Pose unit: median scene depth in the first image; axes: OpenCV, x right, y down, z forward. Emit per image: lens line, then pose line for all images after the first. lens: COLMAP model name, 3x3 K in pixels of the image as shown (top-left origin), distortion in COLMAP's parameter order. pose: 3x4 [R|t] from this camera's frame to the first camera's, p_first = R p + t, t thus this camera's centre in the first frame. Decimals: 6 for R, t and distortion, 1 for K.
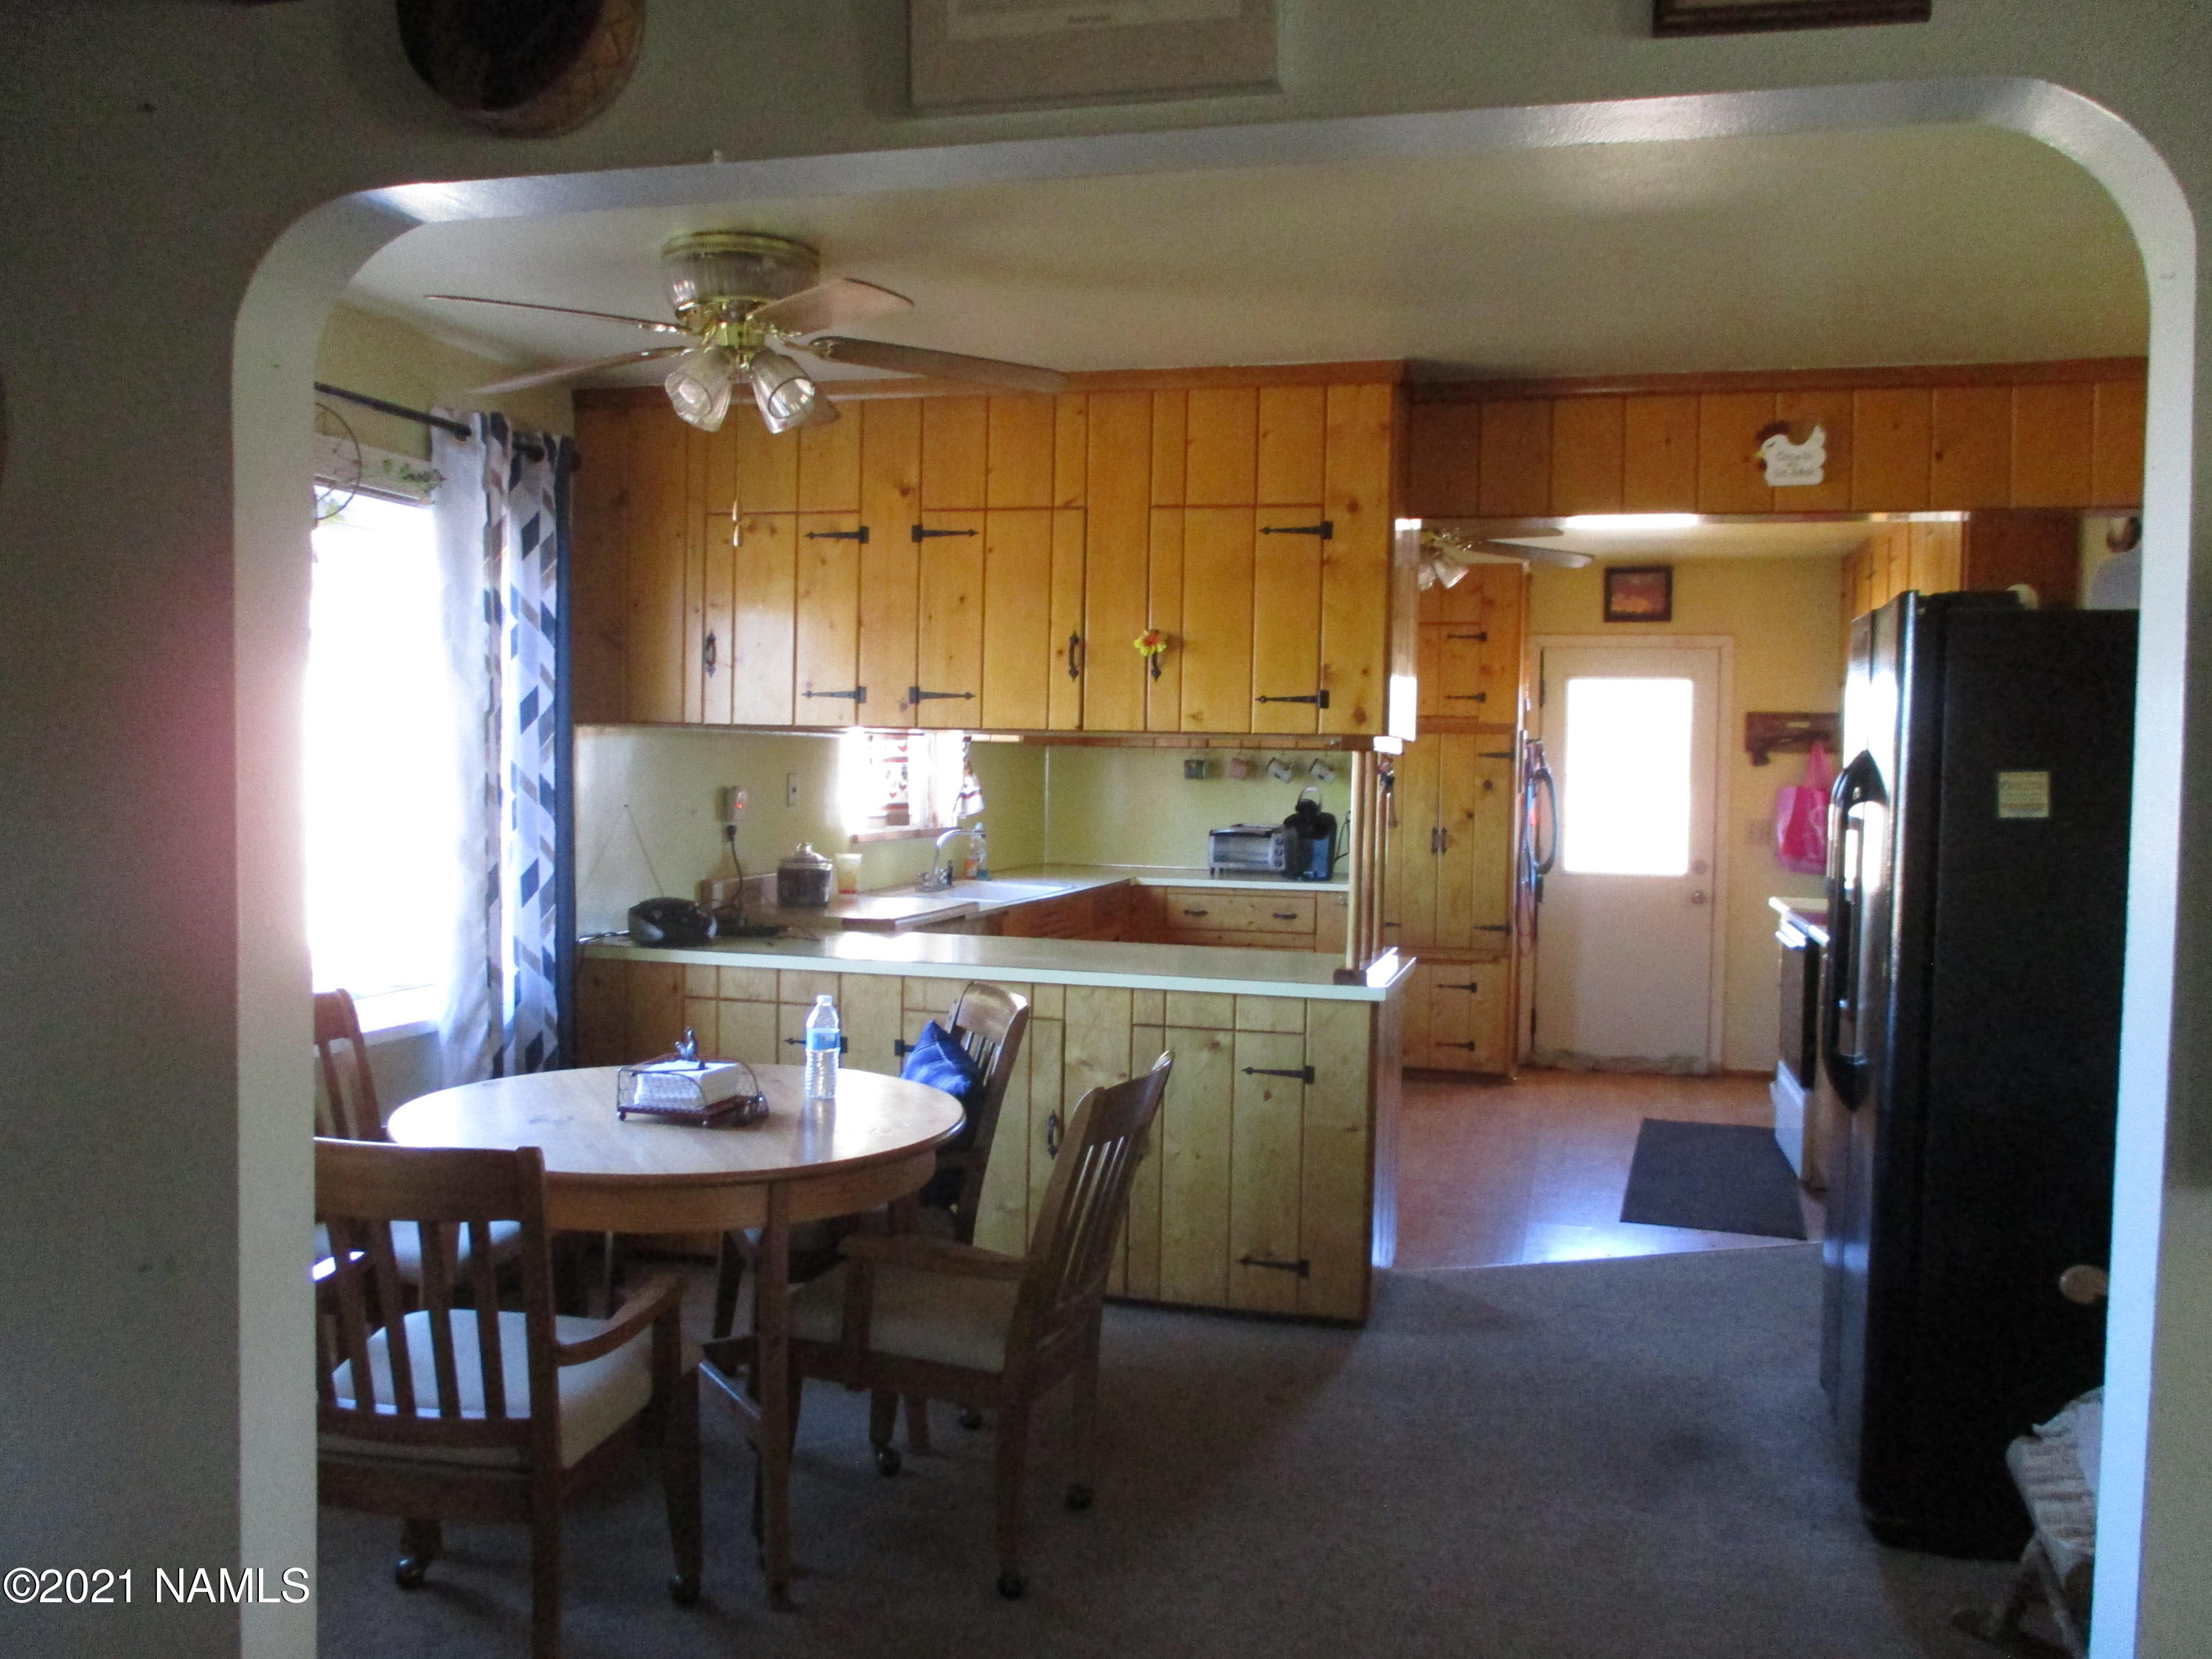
lens RADIAL K [[1815.1, 0, 1102.5], [0, 1815.1, 827.7], [0, 0, 1]] dist [-0.040864, 0.007422]
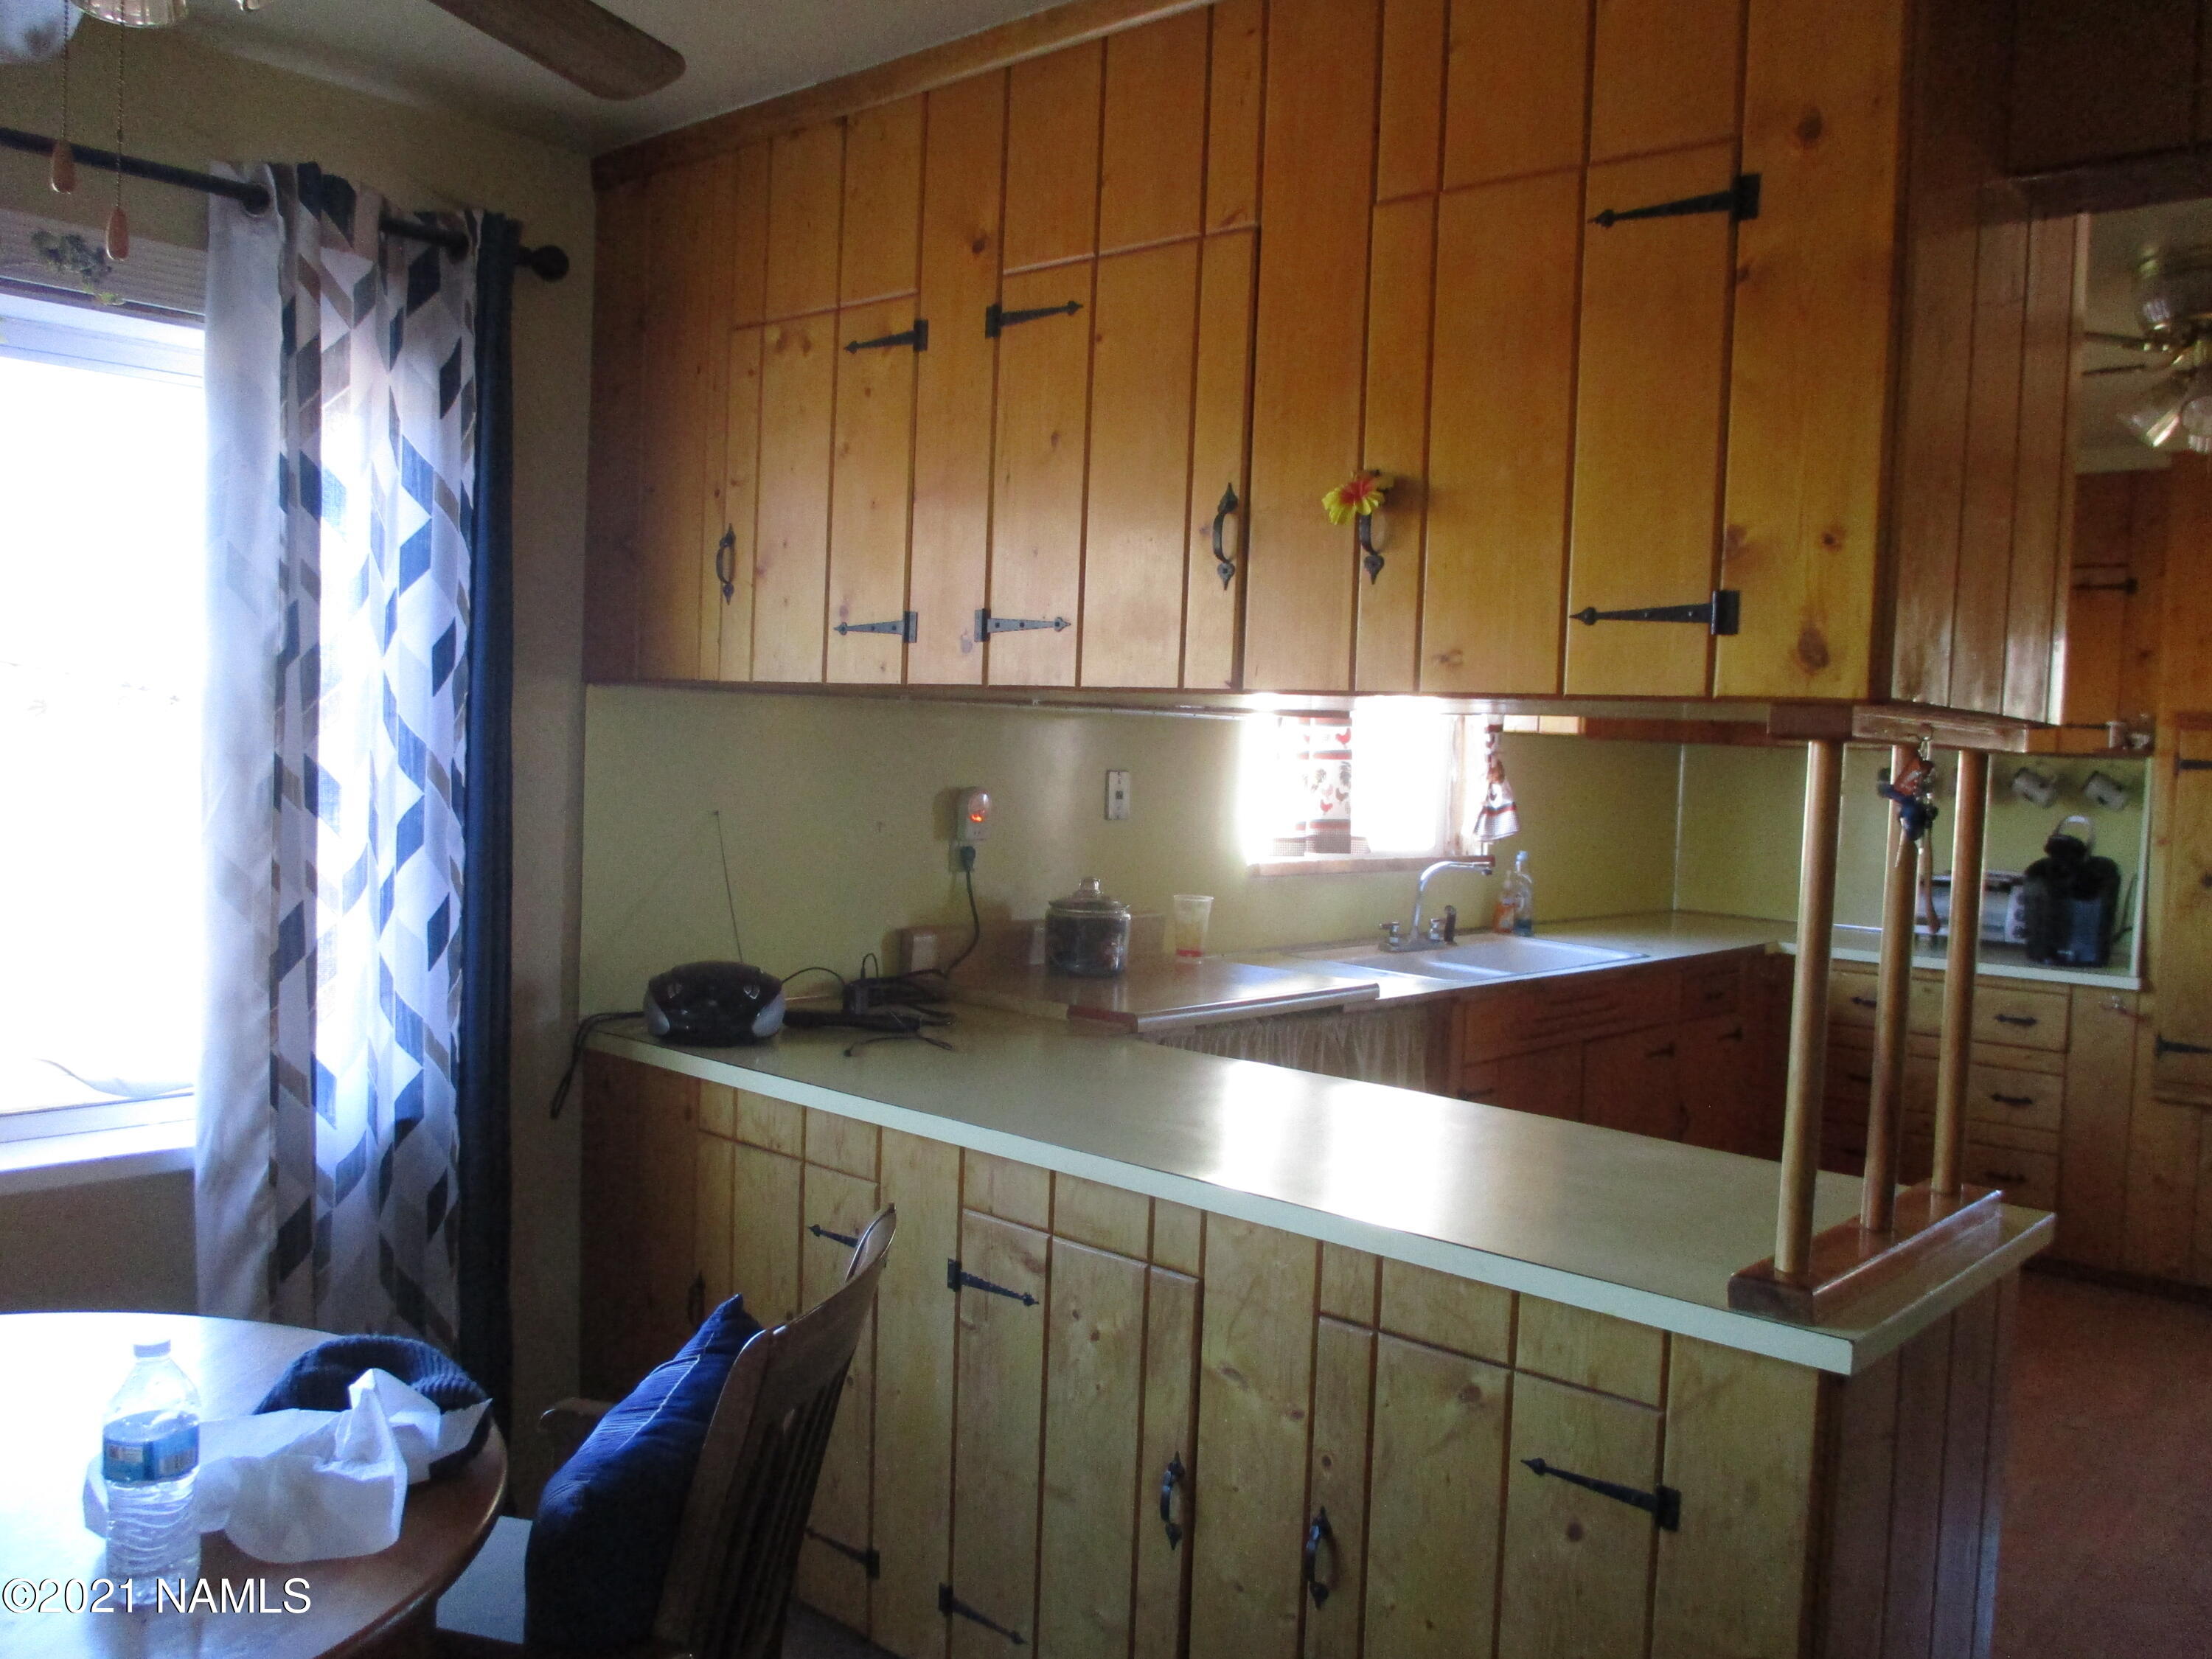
lens RADIAL K [[1815.1, 0, 1111.6], [0, 1815.1, 829.8], [0, 0, 1]] dist [-0.040864, 0.007422]
pose [[0.893553, 0.036554, -0.447468, 0.173825], [-0.036734, 0.999291, 0.008277, -0.019151], [0.447453, 0.009041, 0.894262, 0.548786]]
